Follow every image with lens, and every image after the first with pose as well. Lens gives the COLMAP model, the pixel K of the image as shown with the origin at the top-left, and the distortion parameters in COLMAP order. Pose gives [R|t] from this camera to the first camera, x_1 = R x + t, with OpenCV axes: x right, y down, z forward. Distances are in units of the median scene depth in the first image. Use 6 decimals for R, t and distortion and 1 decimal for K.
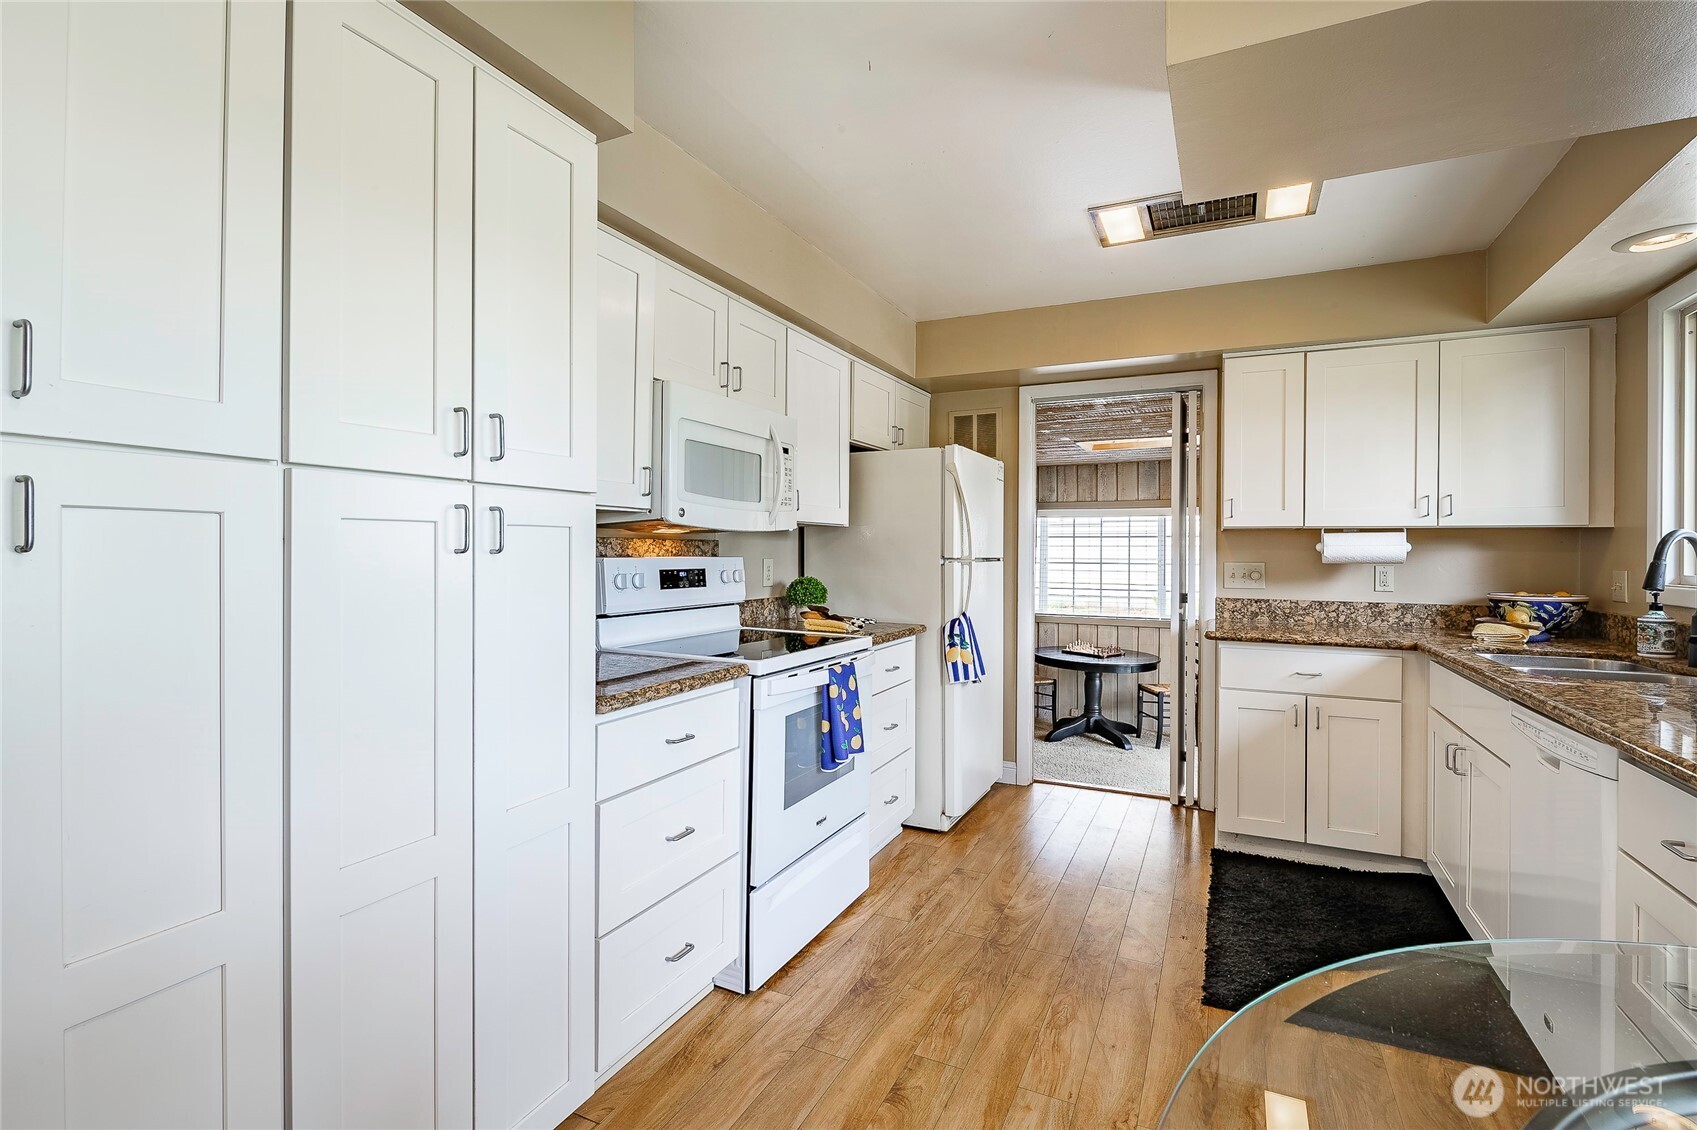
lens RADIAL K [[780.0, 0, 853.0], [0, 780.0, 552.8], [0, 0, 1]] dist [-0.002397, -0.000699]
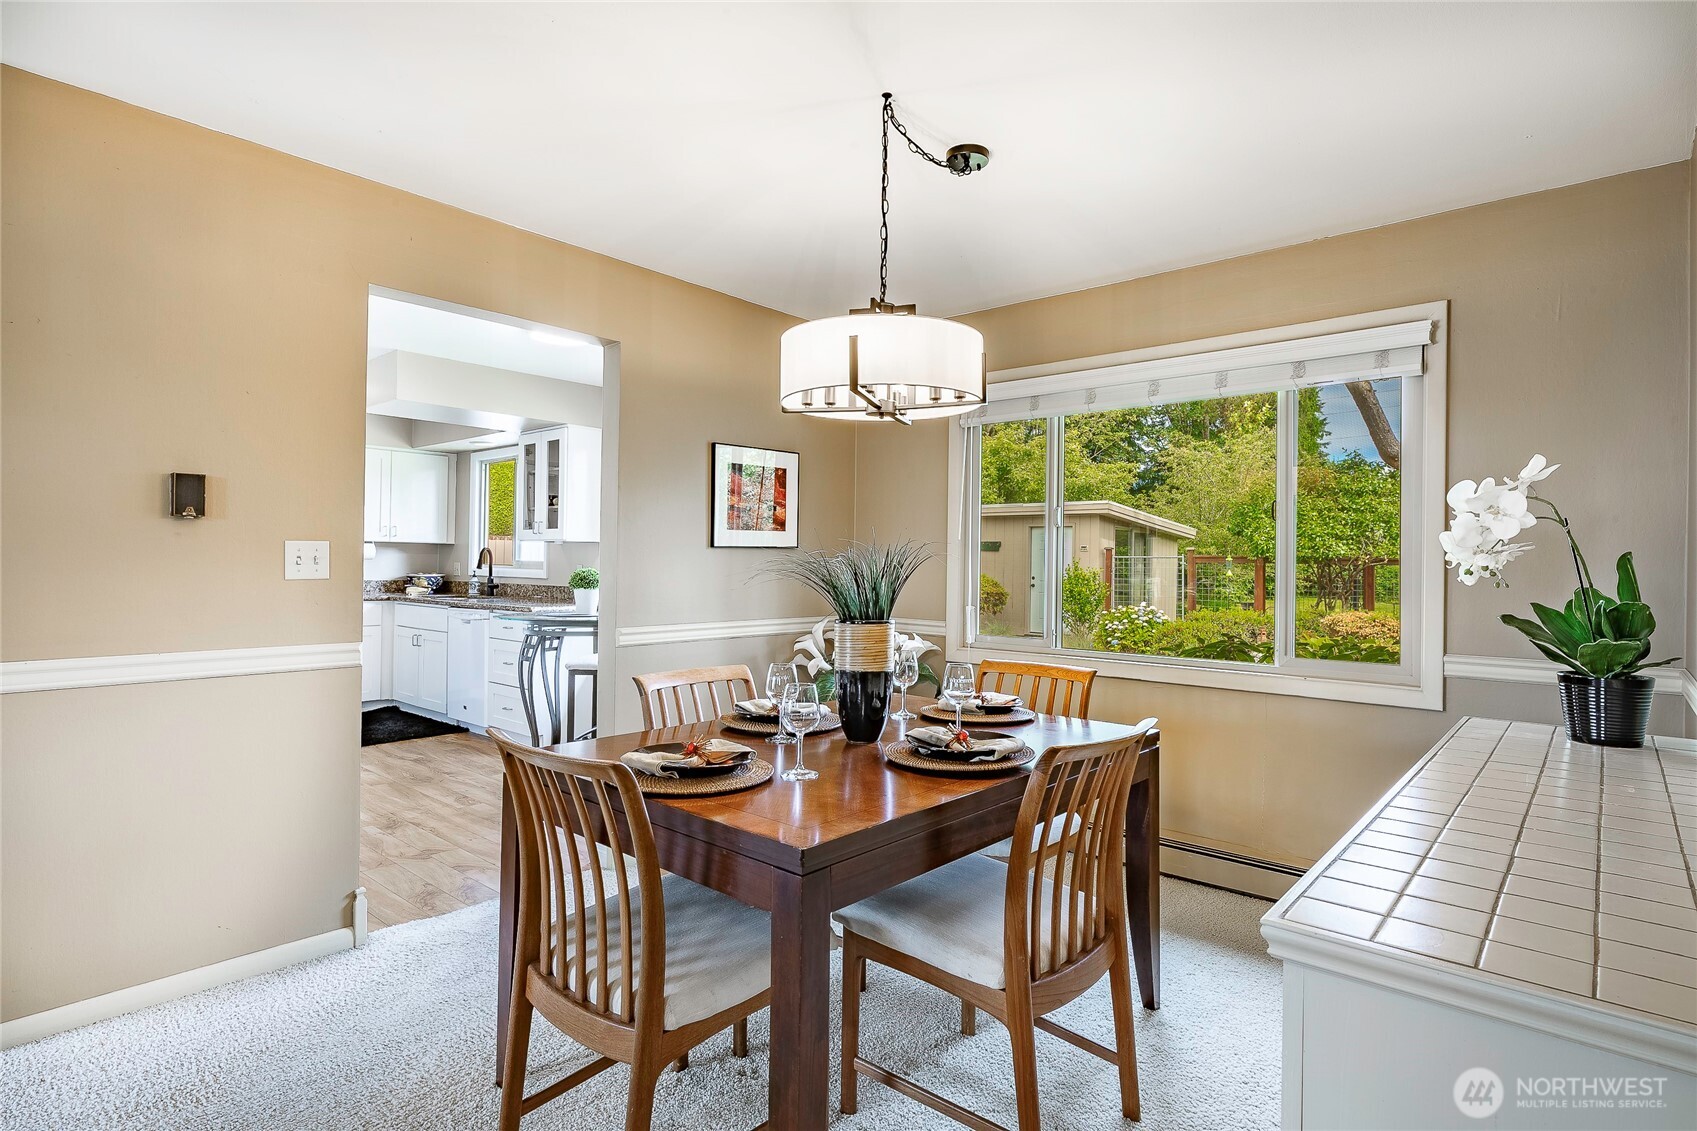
lens RADIAL K [[870.8, 0, 850.4], [0, 870.8, 555.6], [0, 0, 1]] dist [-0.002087, -0.001023]
pose [[0.264354, 0.005581, 0.964410, -1.067722], [-0.012479, 0.999919, -0.002366, -0.005518], [-0.964345, -0.011409, 0.264402, -0.727252]]
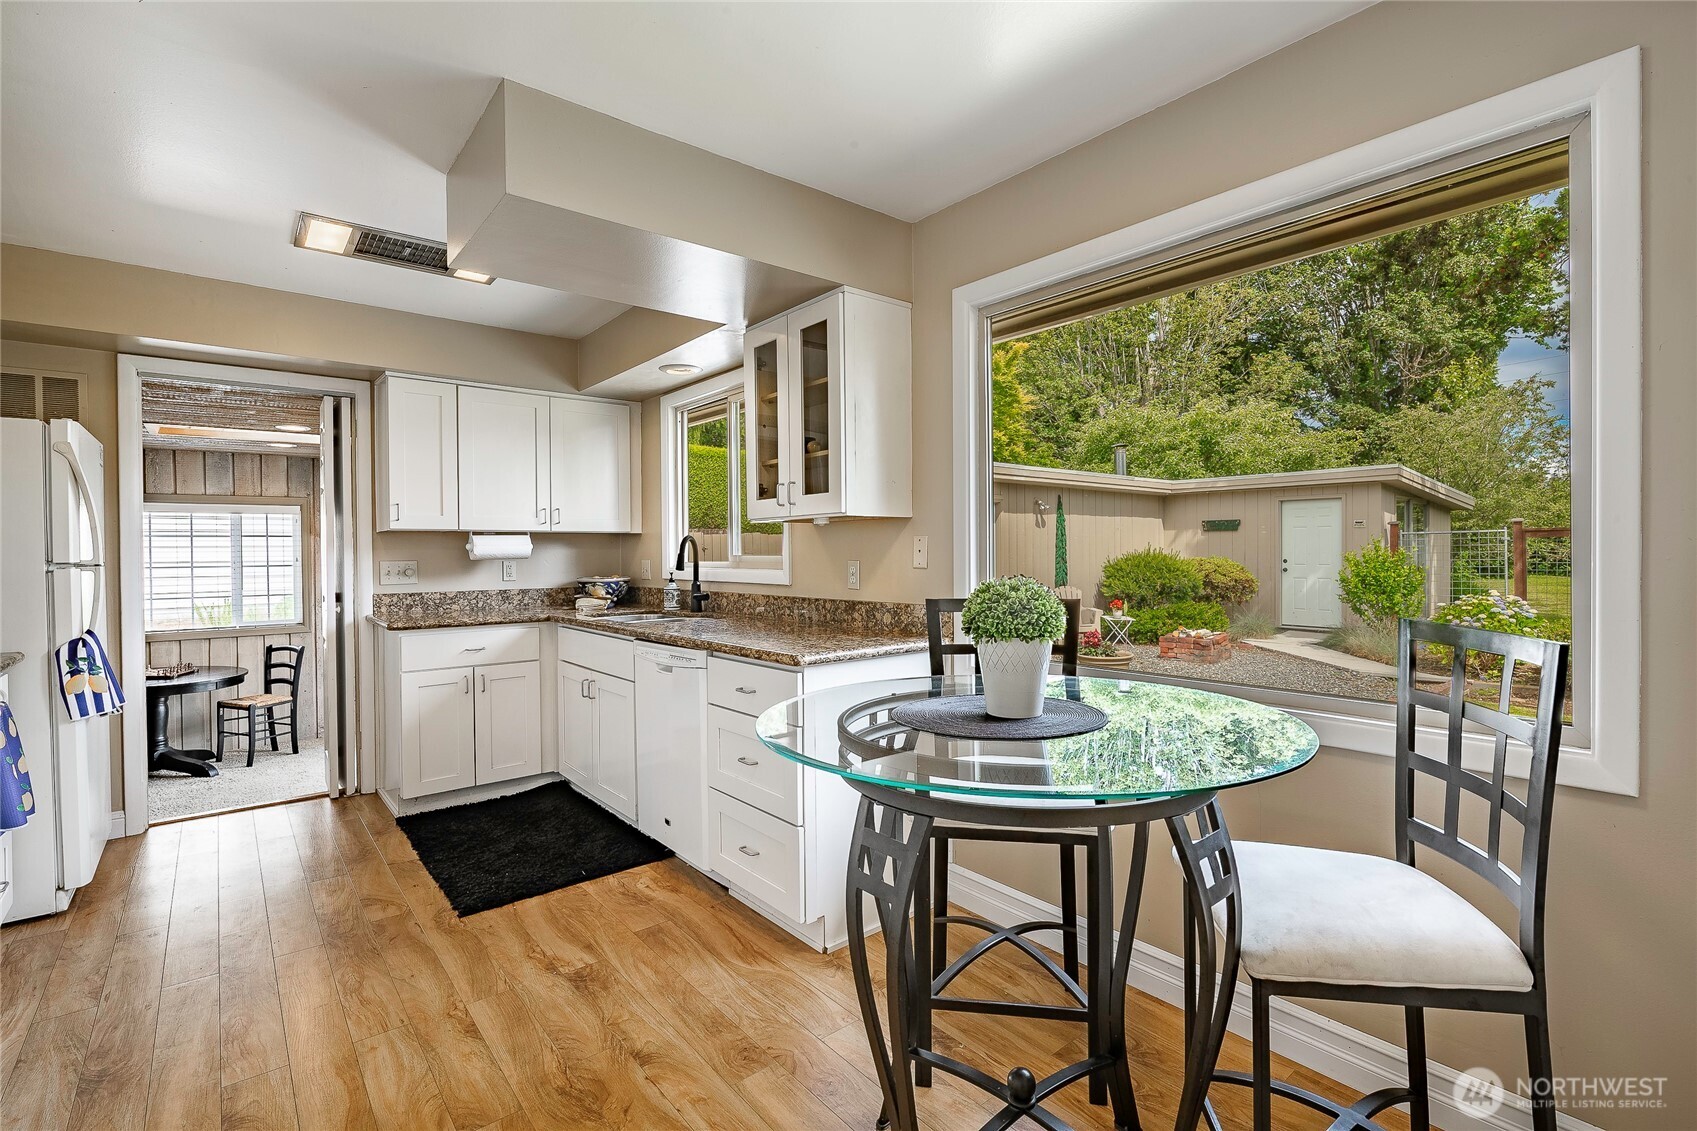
lens RADIAL K [[764.5, 0, 849.7], [0, 764.5, 560.3], [0, 0, 1]] dist [-0.000118, 0.000034]
pose [[0.417593, -0.021895, 0.908370, -0.244250], [0.012541, 0.999753, 0.018333, -0.000490], [-0.908548, 0.003736, 0.417764, -0.044019]]
